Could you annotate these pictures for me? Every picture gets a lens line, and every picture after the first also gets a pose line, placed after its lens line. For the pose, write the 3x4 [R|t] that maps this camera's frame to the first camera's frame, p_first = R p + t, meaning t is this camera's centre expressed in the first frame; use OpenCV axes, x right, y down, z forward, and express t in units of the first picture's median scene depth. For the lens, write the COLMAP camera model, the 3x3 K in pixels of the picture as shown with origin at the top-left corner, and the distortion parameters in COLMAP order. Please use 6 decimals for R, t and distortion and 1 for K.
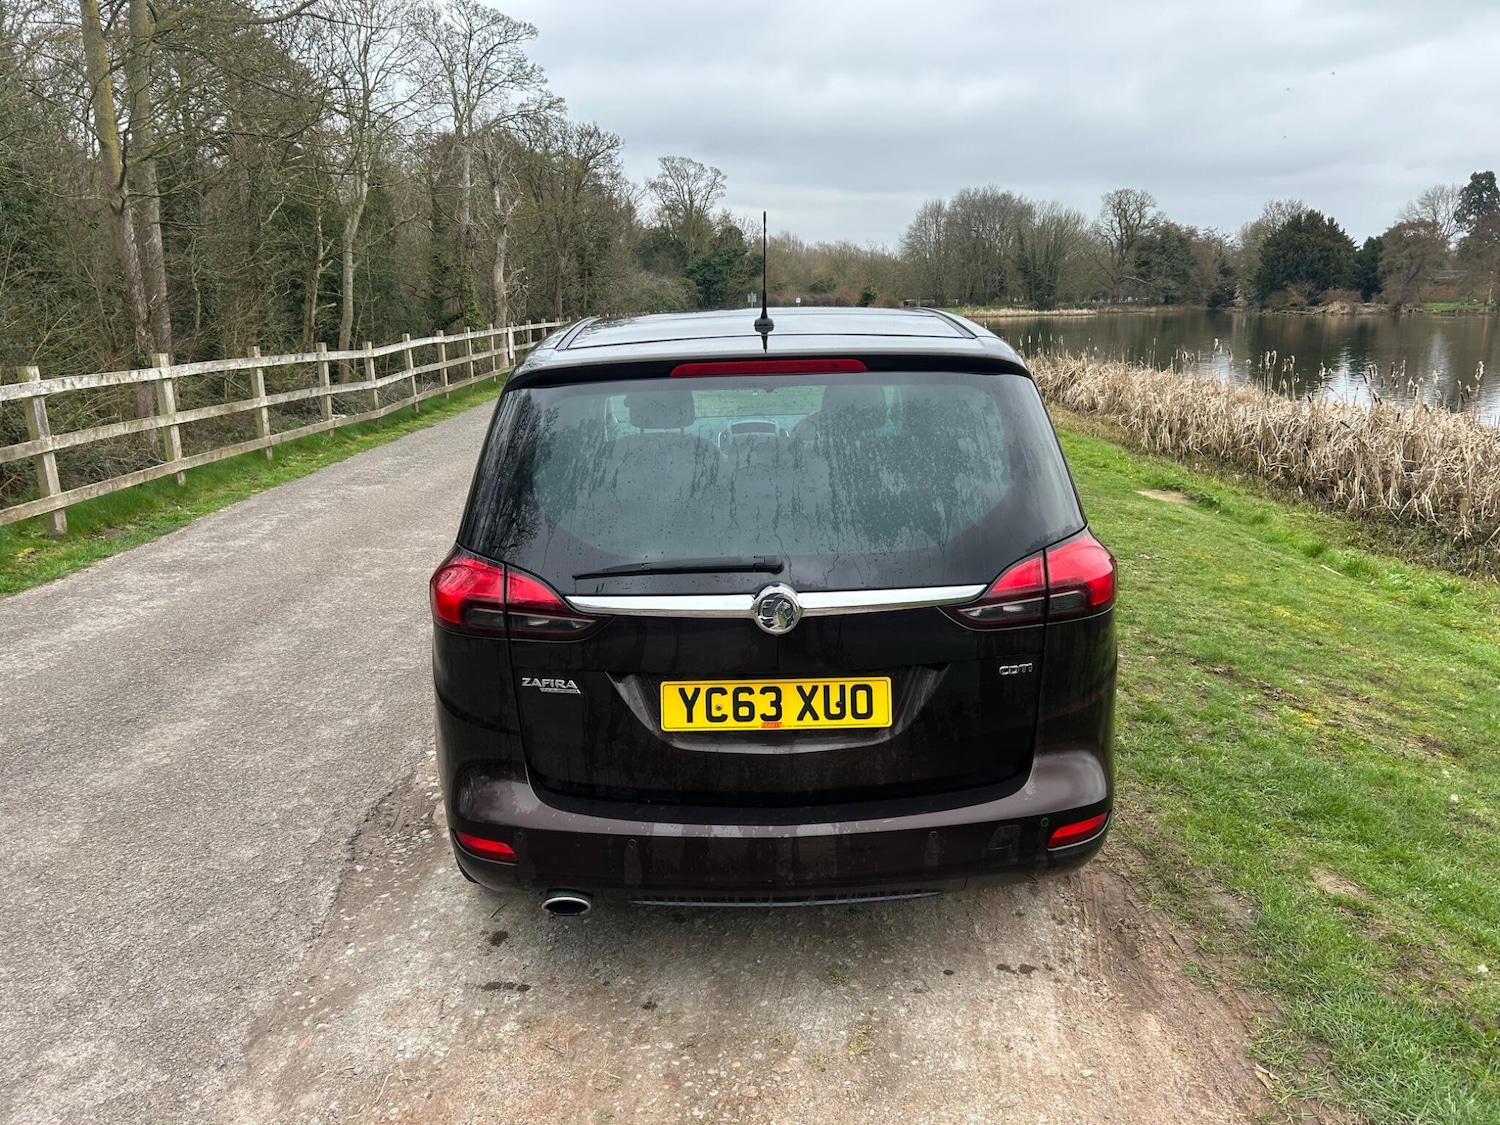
lens RADIAL K [[1115.4, 0, 747.7], [0, 1115.4, 562.8], [0, 0, 1]] dist [0.049664, -0.052252]
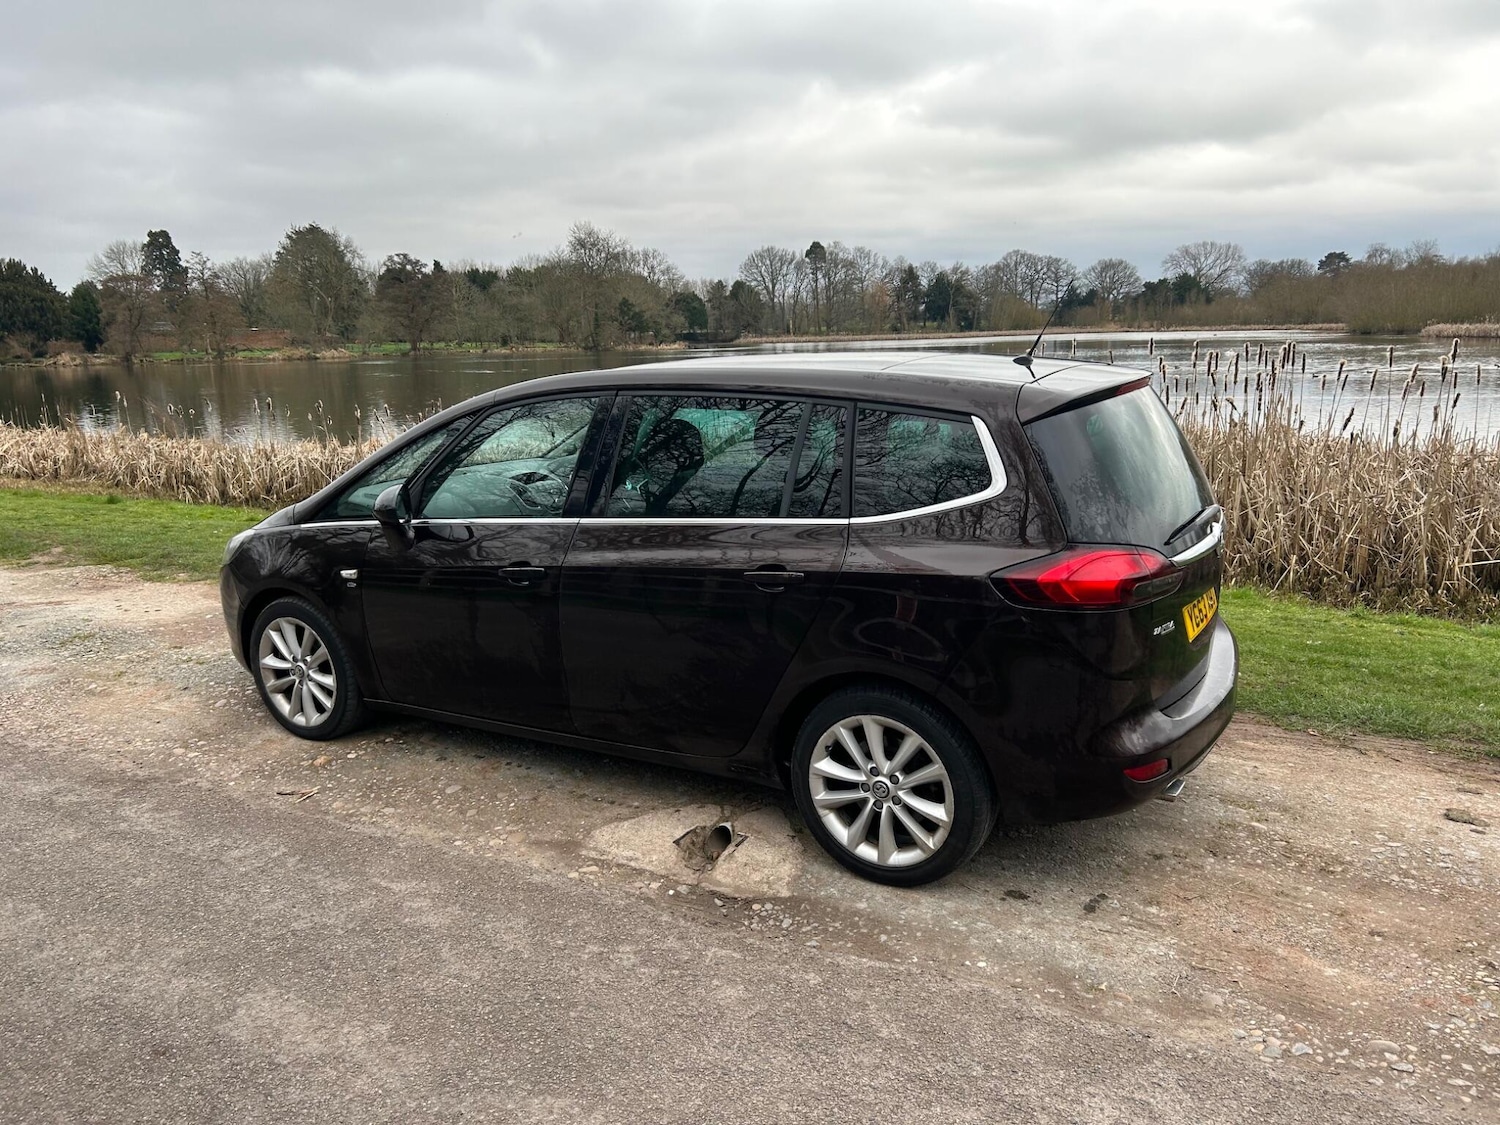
lens RADIAL K [[1115.4, 0, 743.5], [0, 1115.4, 562.4], [0, 0, 1]] dist [0.049664, -0.052252]
pose [[0.523392, -0.176865, 0.833534, -1.527707], [0.212870, 0.974344, 0.073077, -0.170448], [-0.825074, 0.139186, 0.547613, 0.668581]]
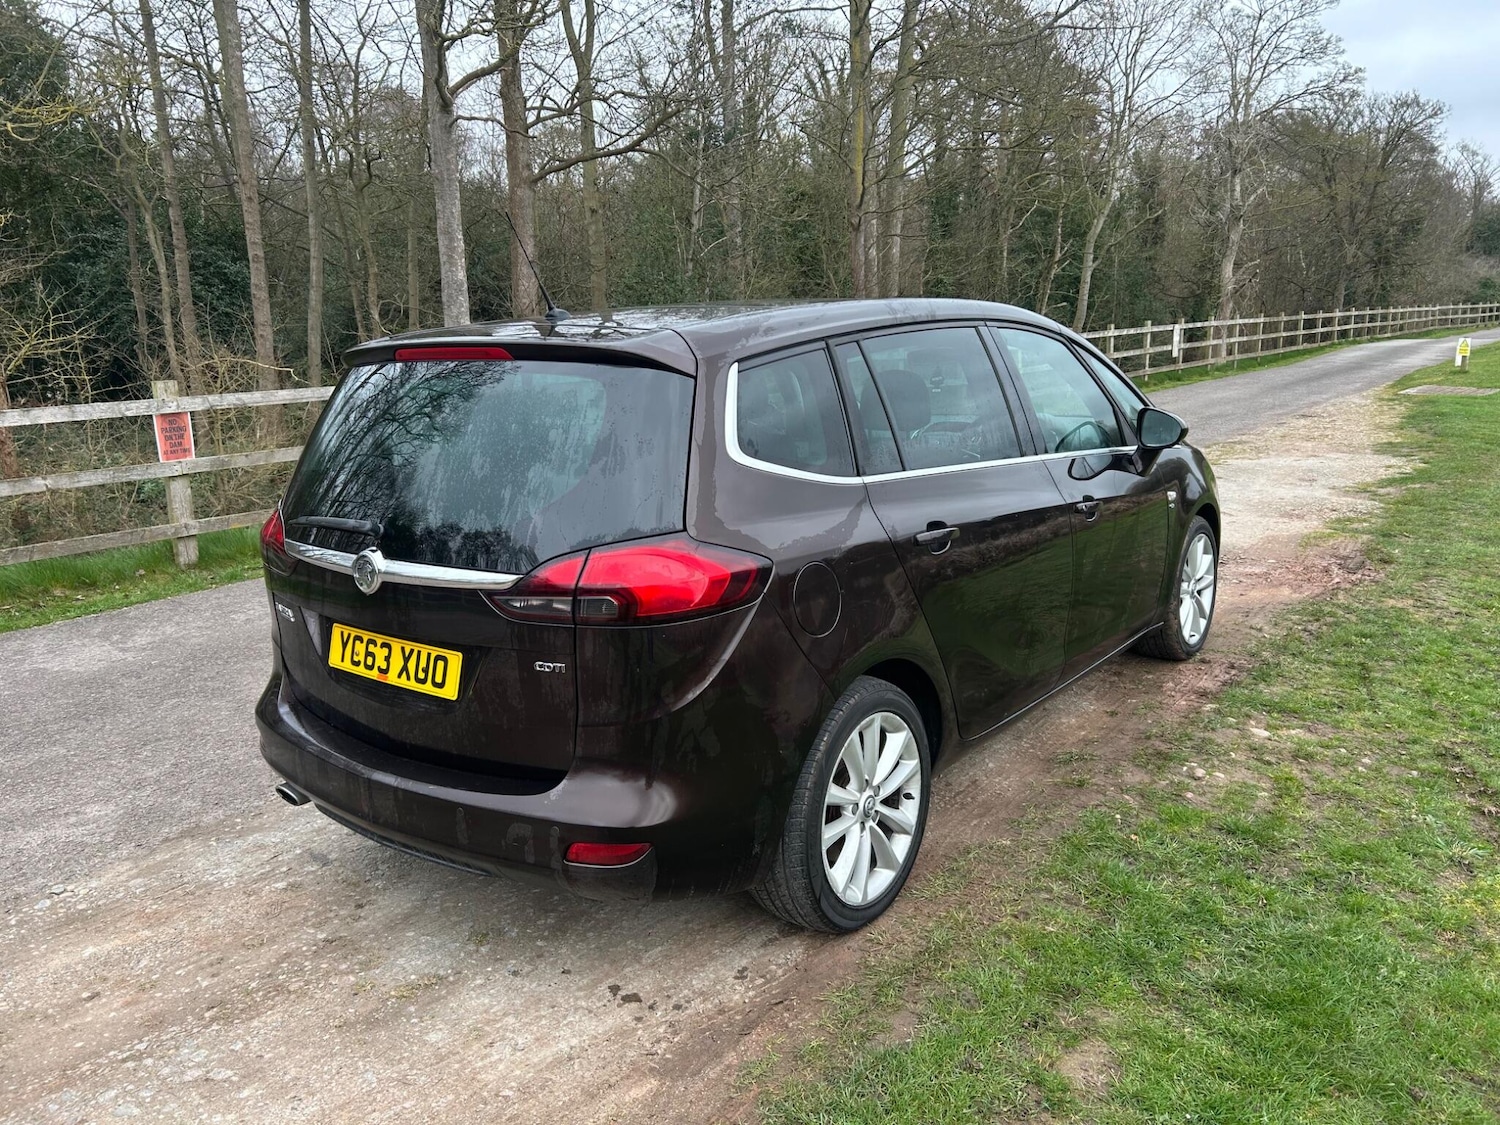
lens RADIAL K [[1115.4, 0, 748.7], [0, 1115.4, 550.9], [0, 0, 1]] dist [0.049664, -0.052252]
pose [[0.793015, 0.118715, -0.597523, 0.942407], [-0.124082, 0.991744, 0.032361, -0.058271], [0.596432, 0.048479, 0.801198, 0.319292]]
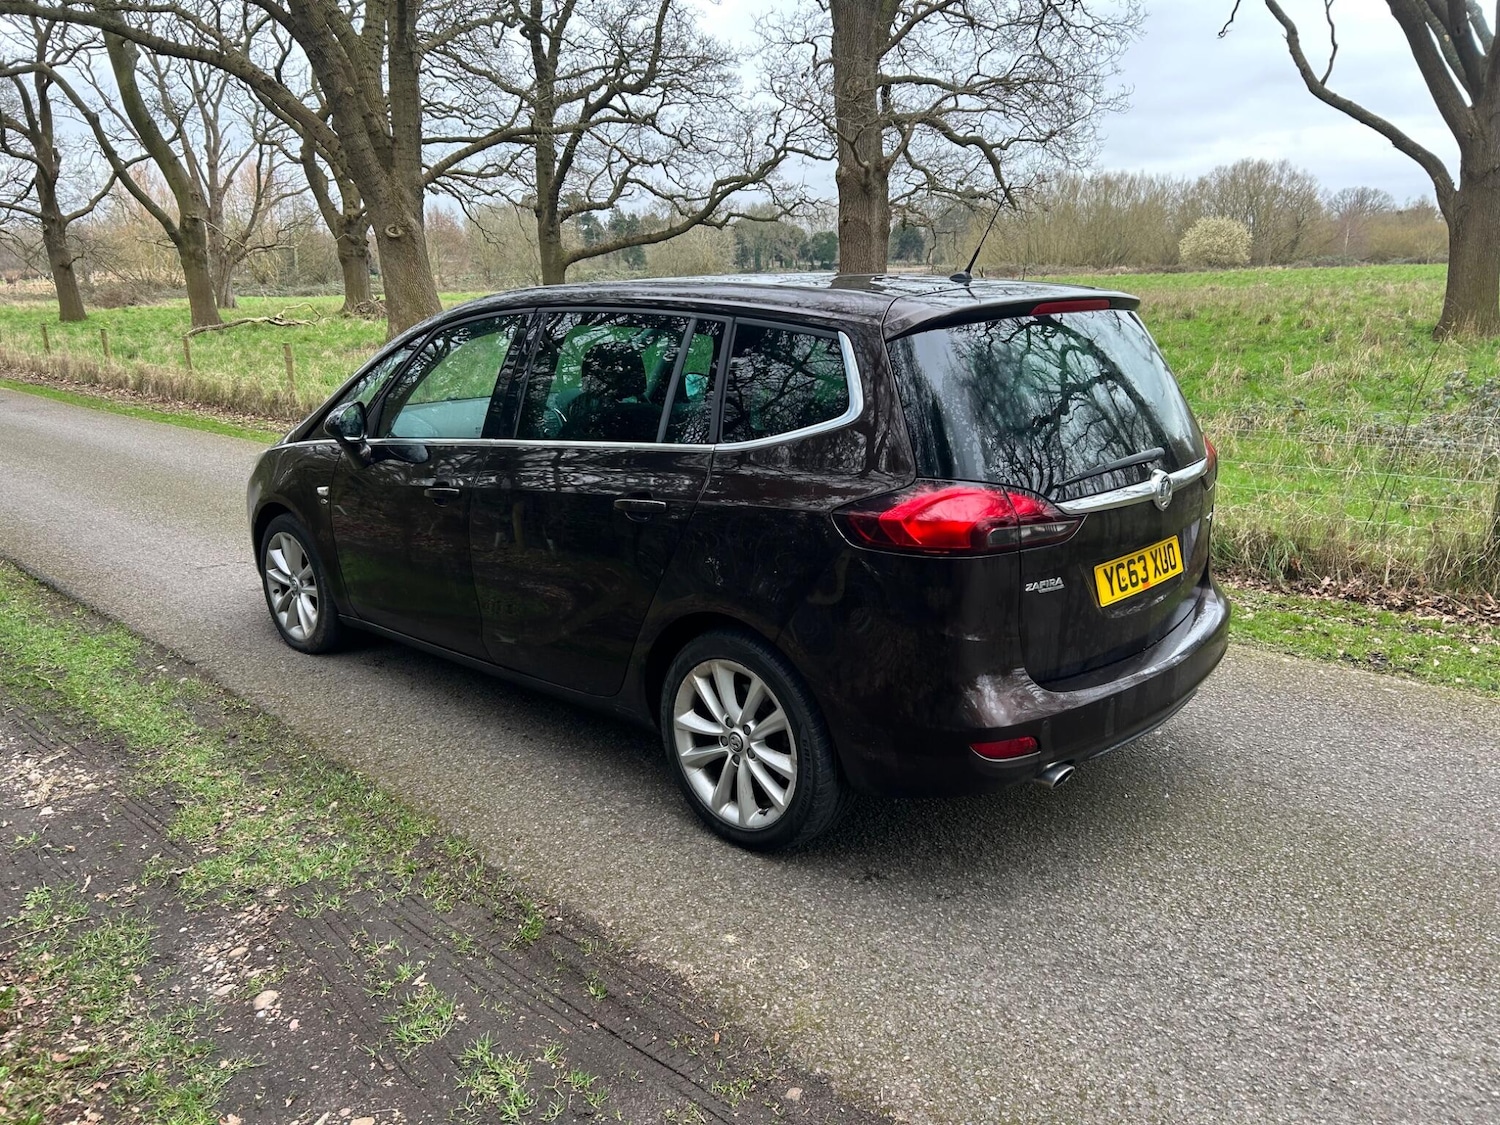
lens RADIAL K [[1115.4, 0, 736.5], [0, 1115.4, 550.4], [0, 0, 1]] dist [0.049664, -0.052252]
pose [[0.702470, -0.152368, 0.695212, -1.171721], [0.167221, 0.984805, 0.046870, -0.030990], [-0.691790, 0.083330, 0.717275, 0.399472]]
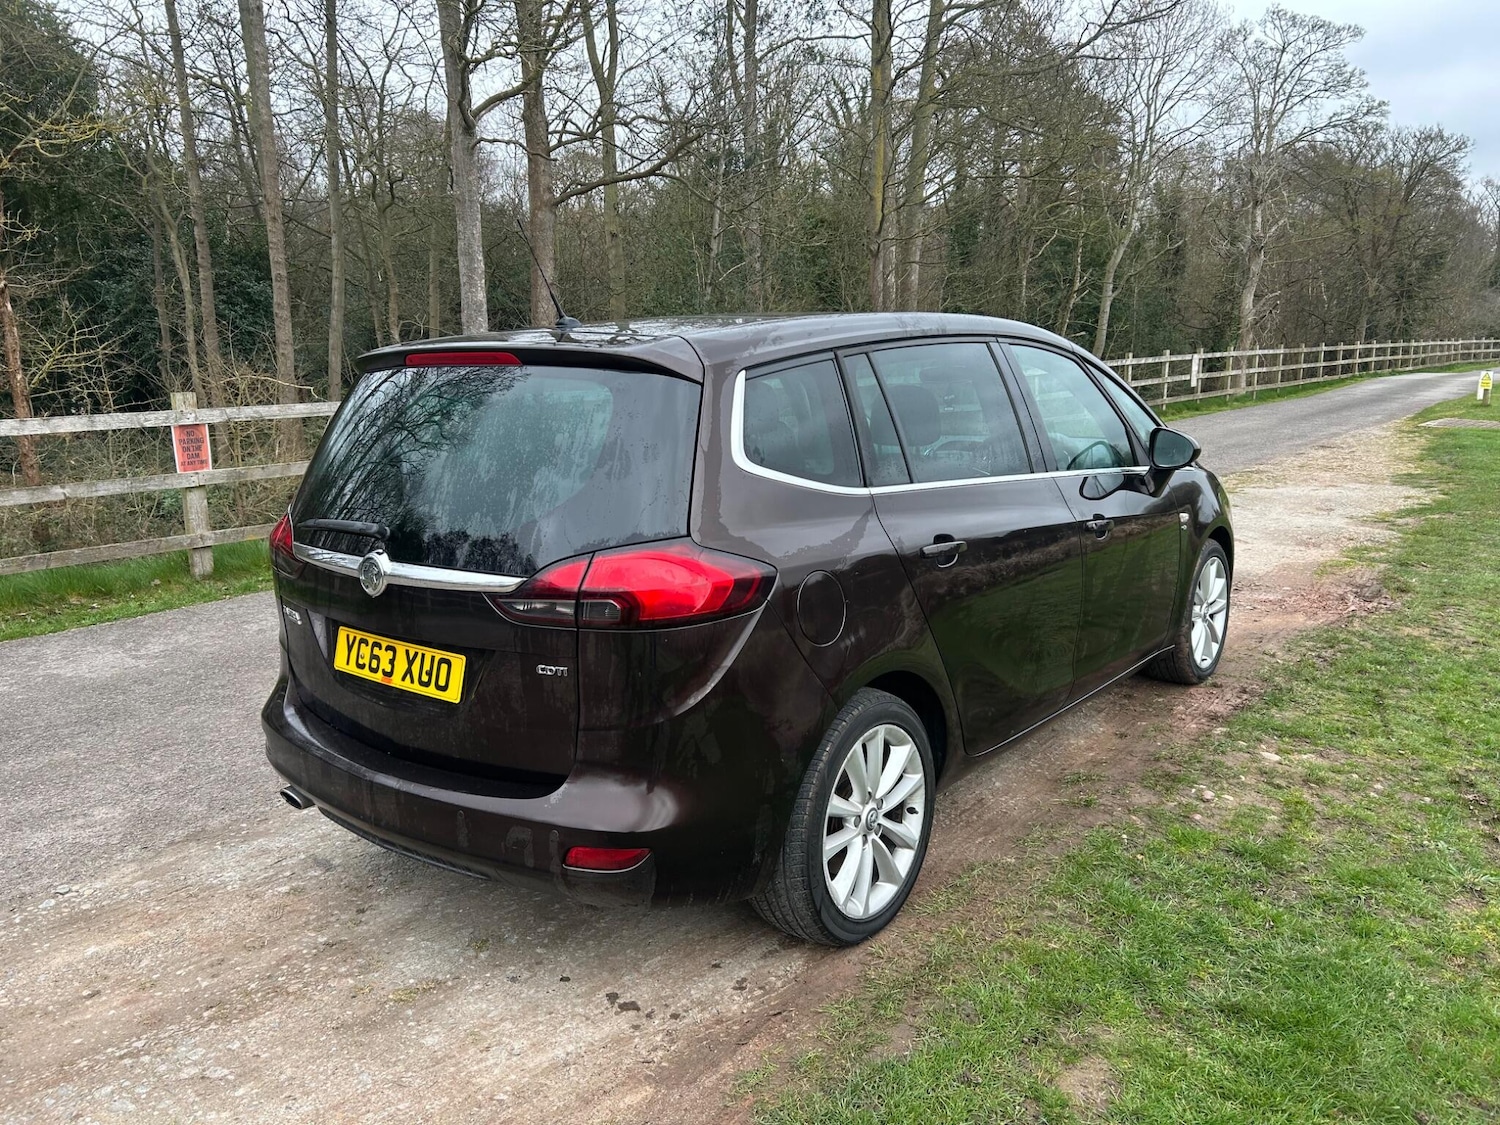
lens RADIAL K [[1115.4, 0, 749.0], [0, 1115.4, 563.0], [0, 0, 1]] dist [0.049664, -0.052252]
pose [[0.783070, 0.123053, -0.609639, 0.951646], [-0.138351, 0.990136, 0.022146, -0.042869], [0.606350, 0.067002, 0.792370, 0.327074]]
